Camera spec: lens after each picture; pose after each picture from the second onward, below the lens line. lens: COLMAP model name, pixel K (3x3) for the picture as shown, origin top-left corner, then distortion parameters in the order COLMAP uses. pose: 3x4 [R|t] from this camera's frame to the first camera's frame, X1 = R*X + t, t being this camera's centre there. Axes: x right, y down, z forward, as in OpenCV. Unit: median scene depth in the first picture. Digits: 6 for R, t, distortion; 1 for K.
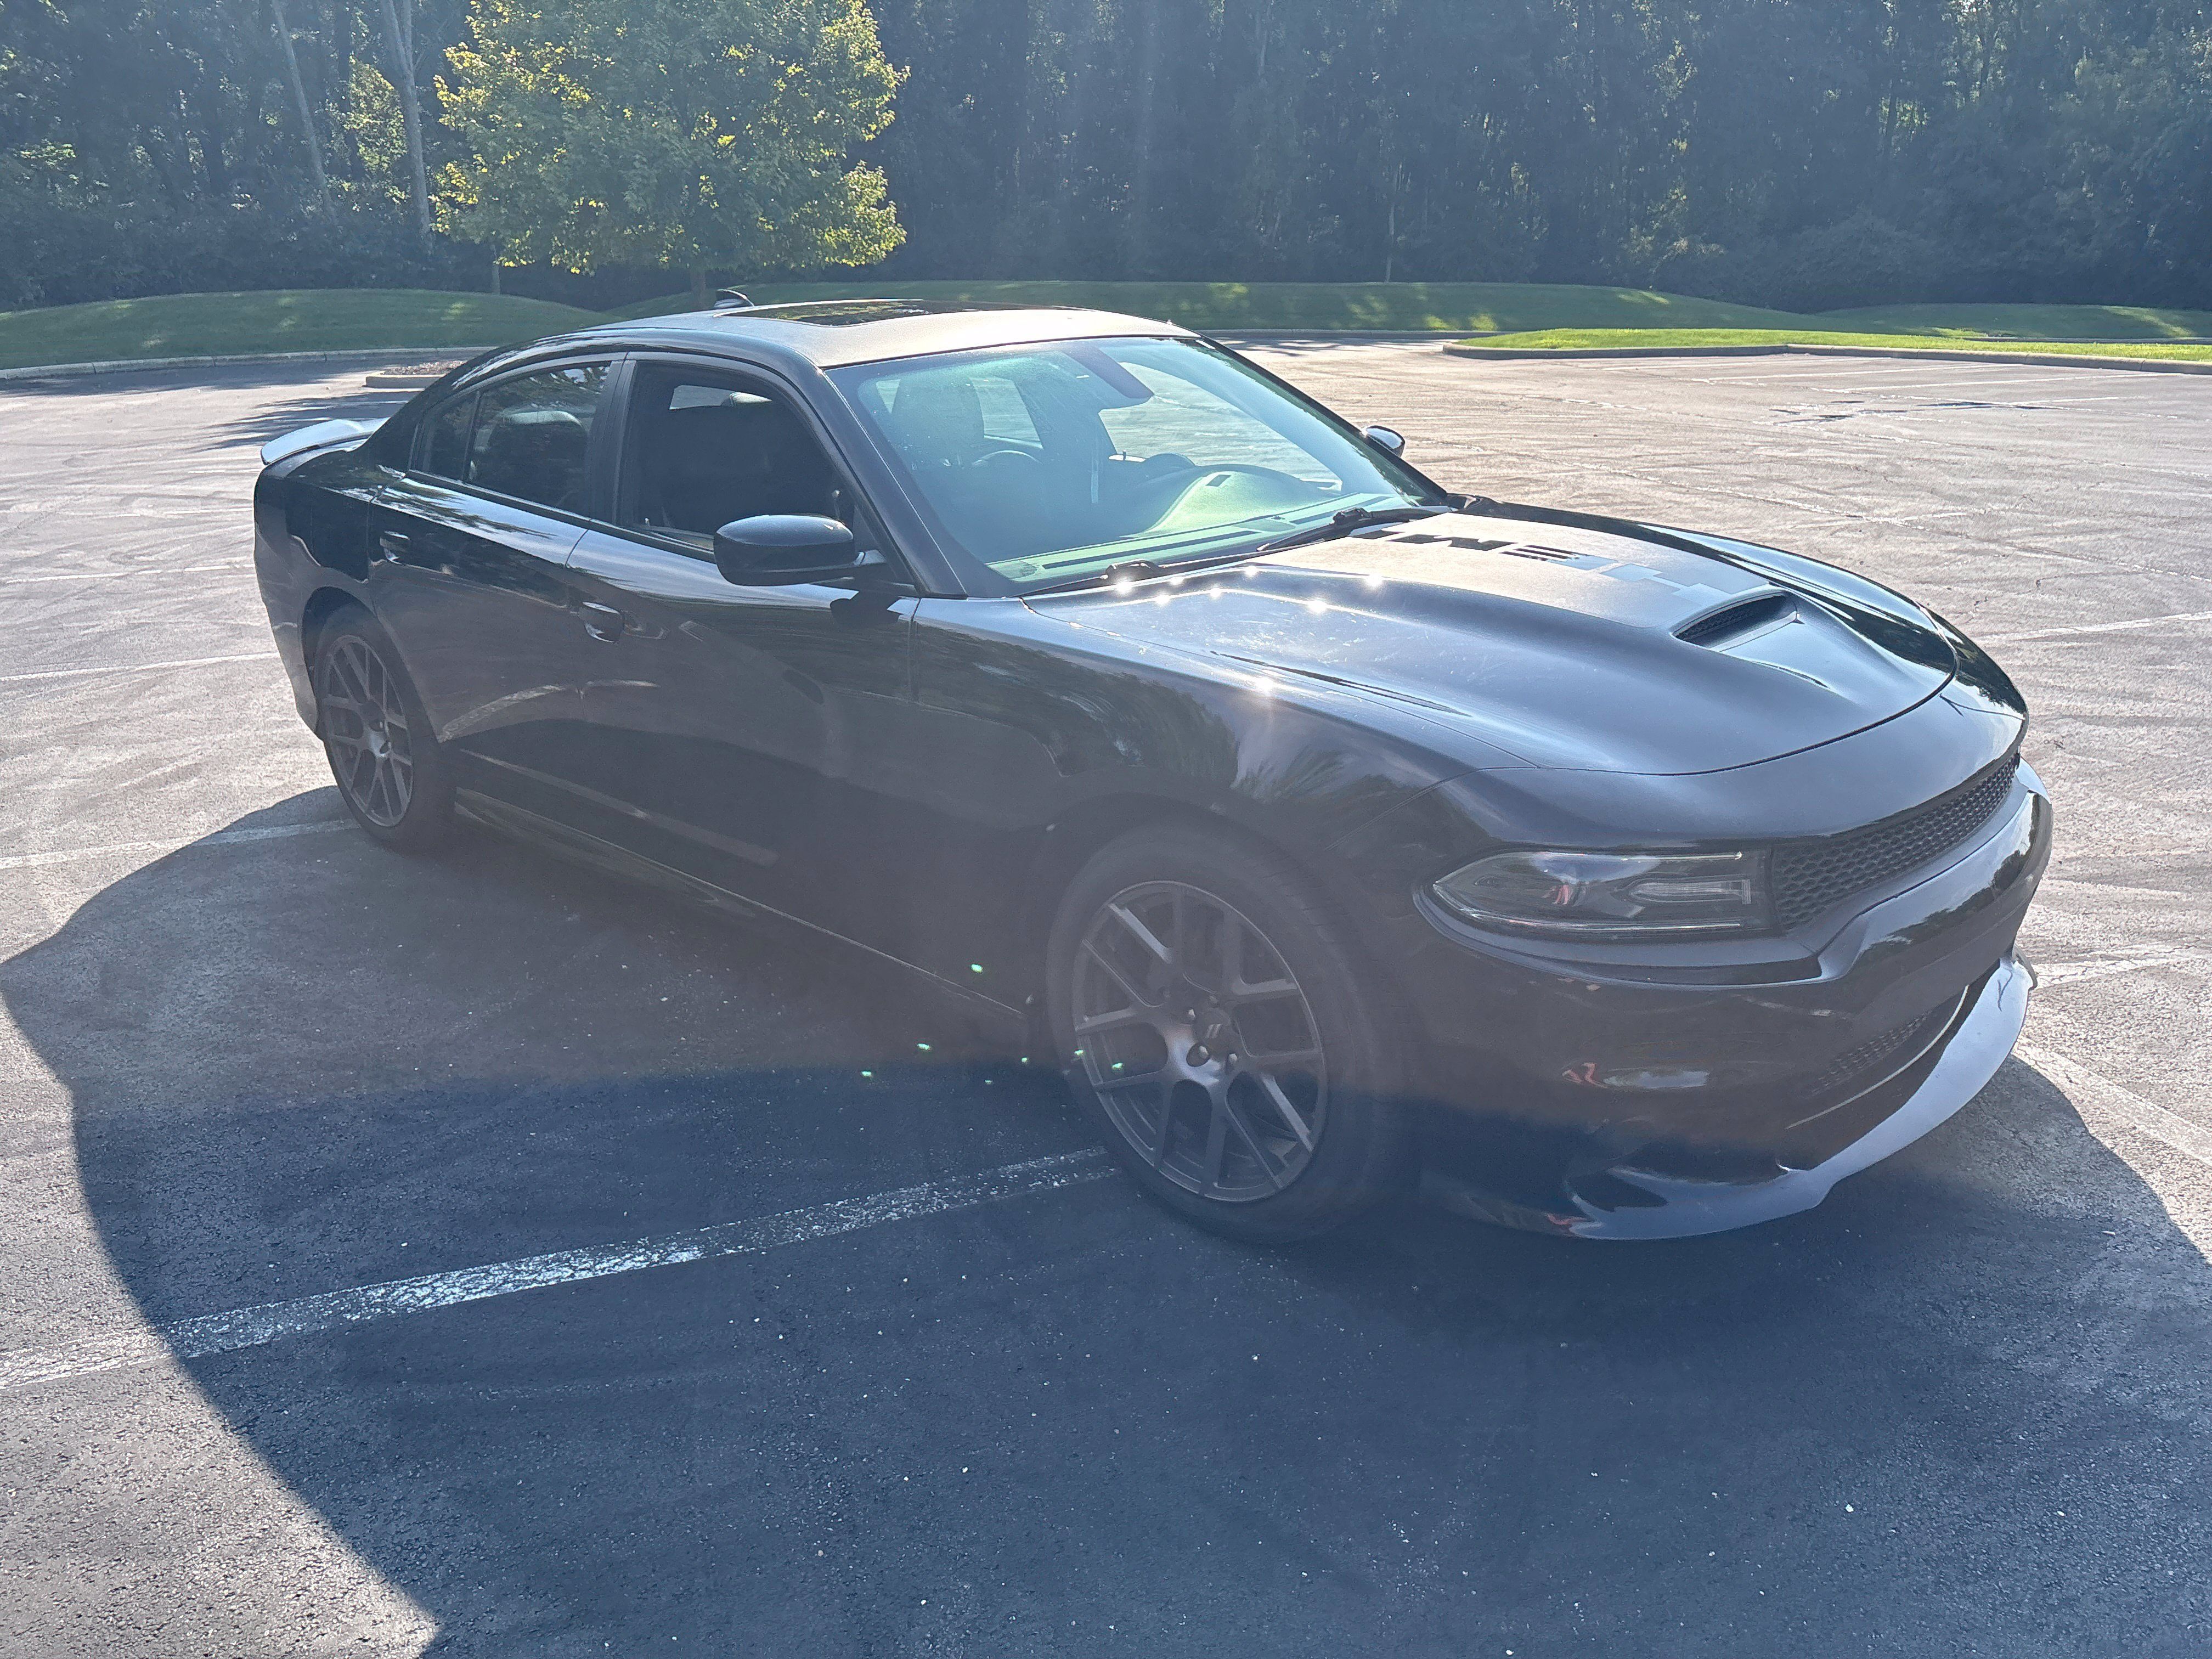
lens RADIAL K [[1636.5, 0, 1133.4], [0, 1636.5, 812.6], [0, 0, 1]] dist [0.067424, -0.070488]
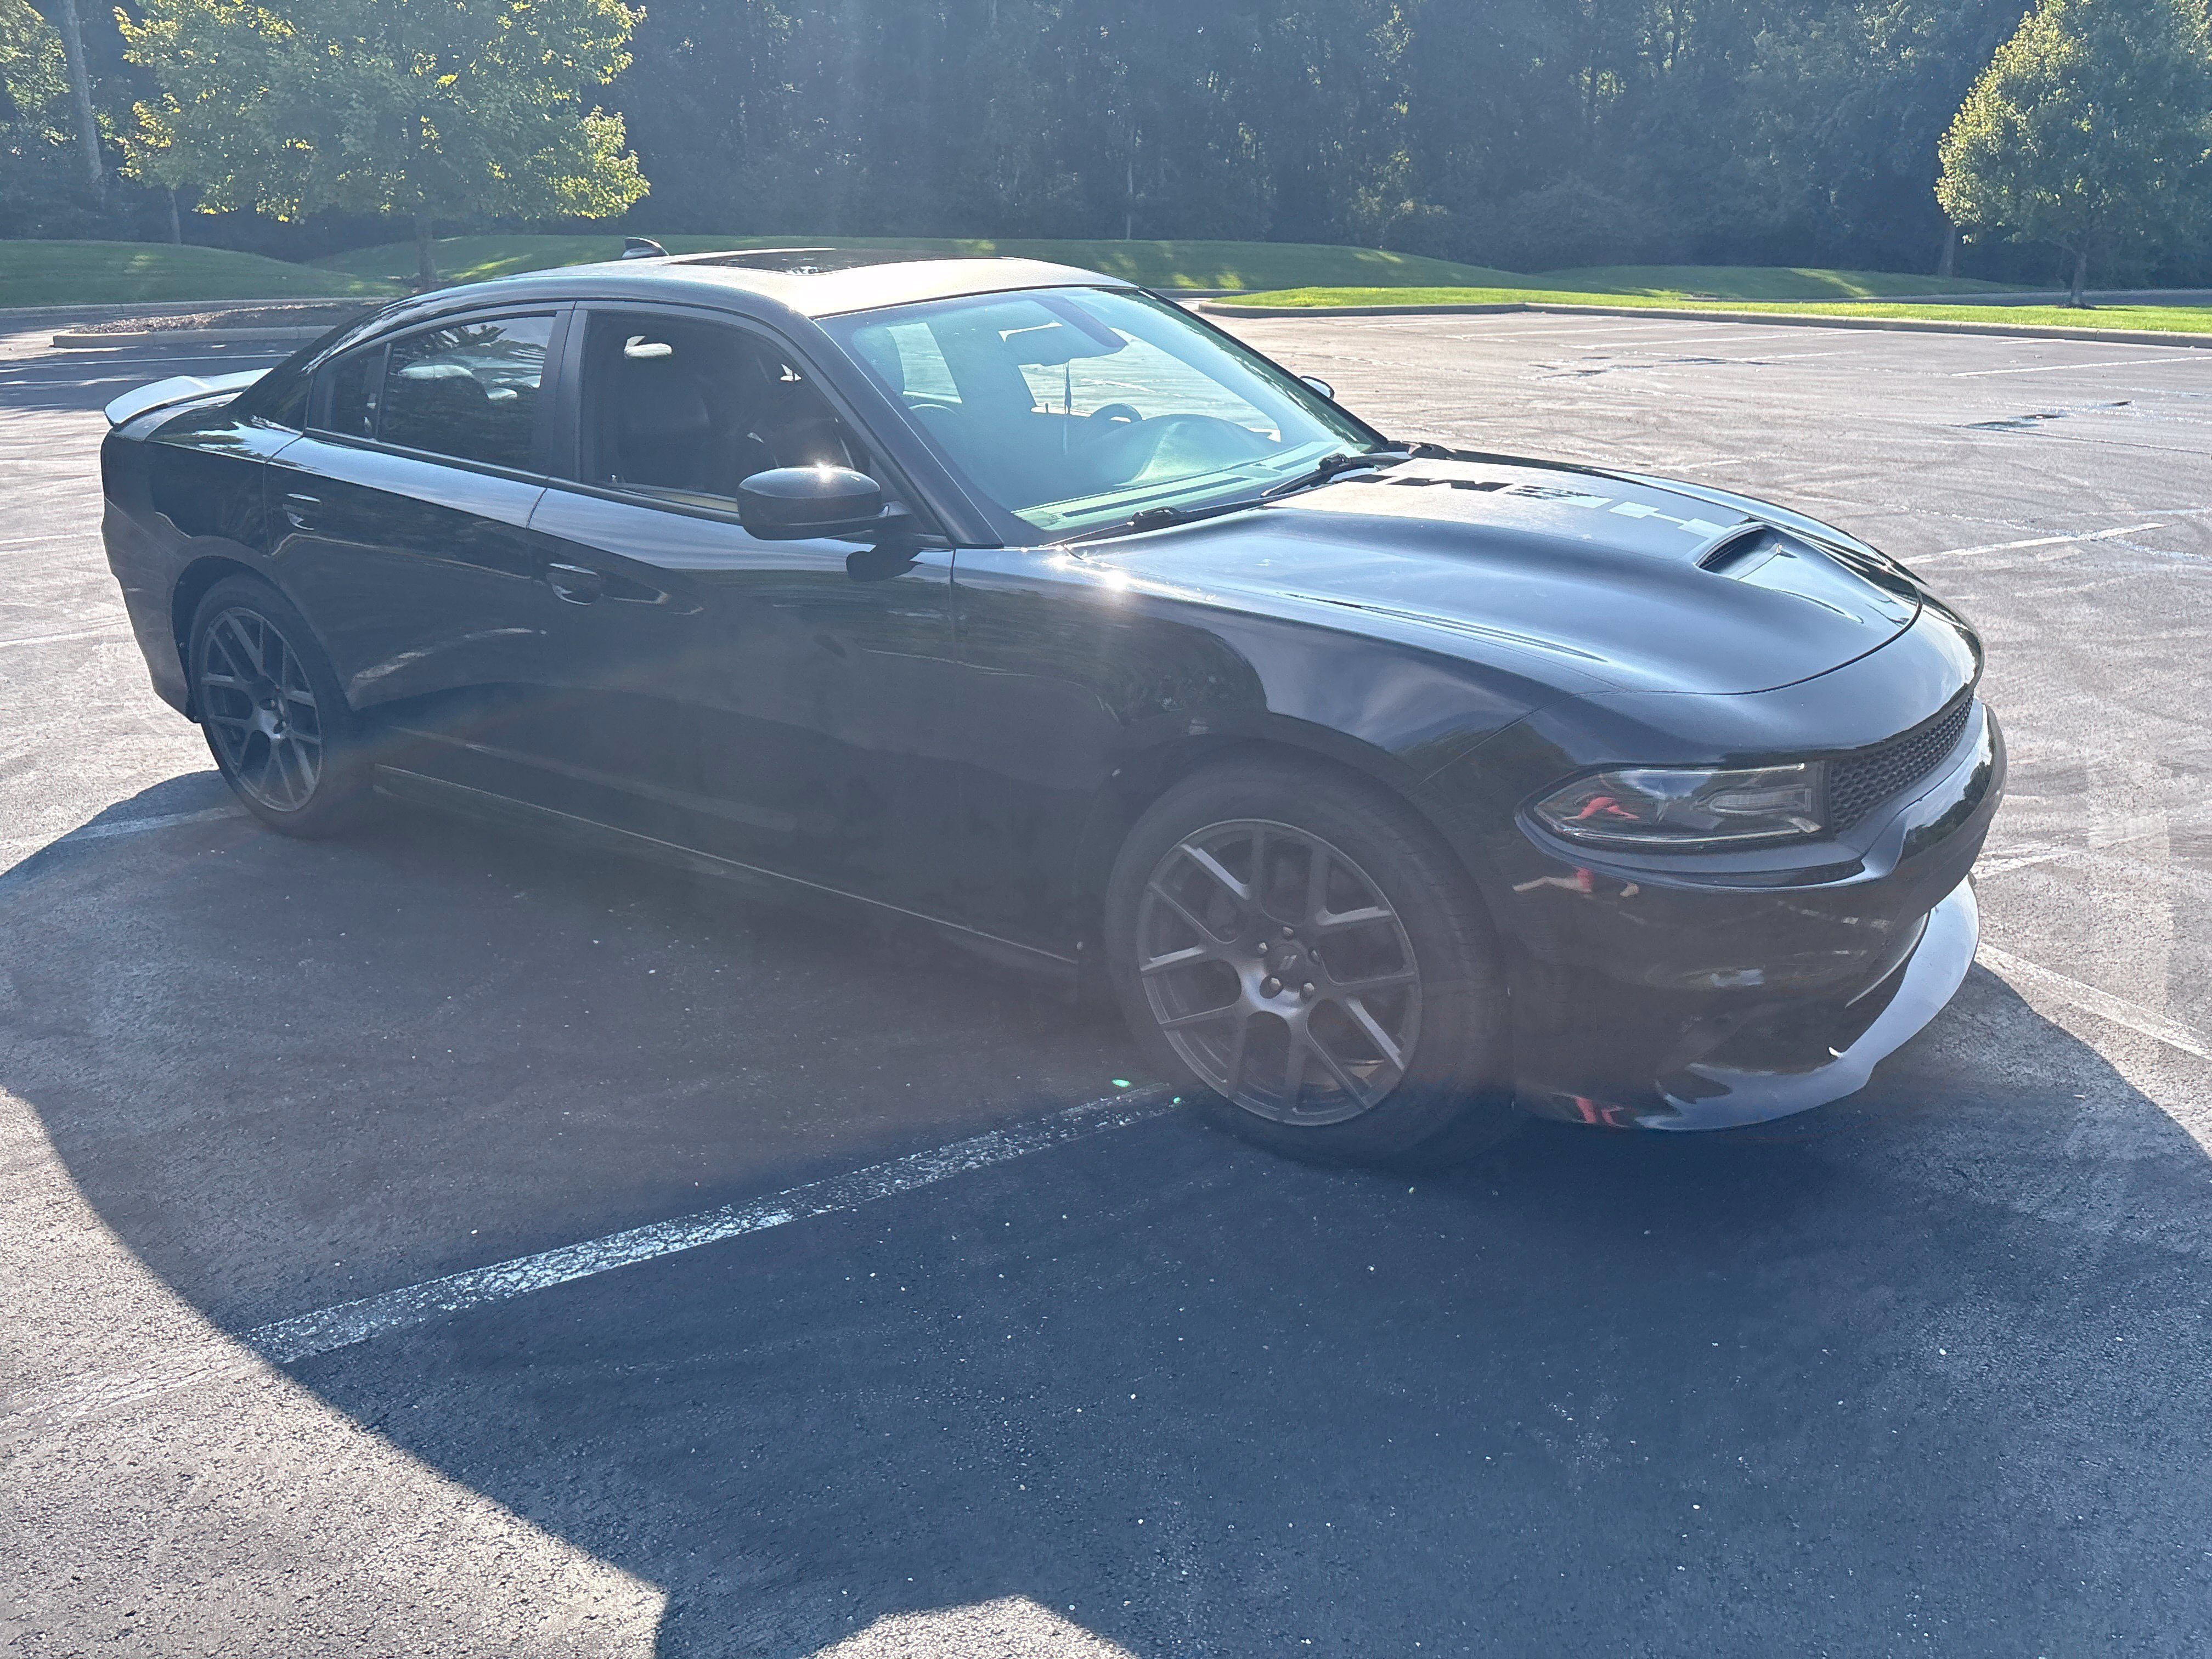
lens RADIAL K [[1653.9, 0, 1122.4], [0, 1653.9, 805.3], [0, 0, 1]] dist [0.050787, -0.044286]
pose [[0.988250, -0.044027, 0.146366, -0.172581], [0.041596, 0.998942, 0.019633, 0.008615], [-0.147075, -0.013314, 0.989036, -0.008576]]
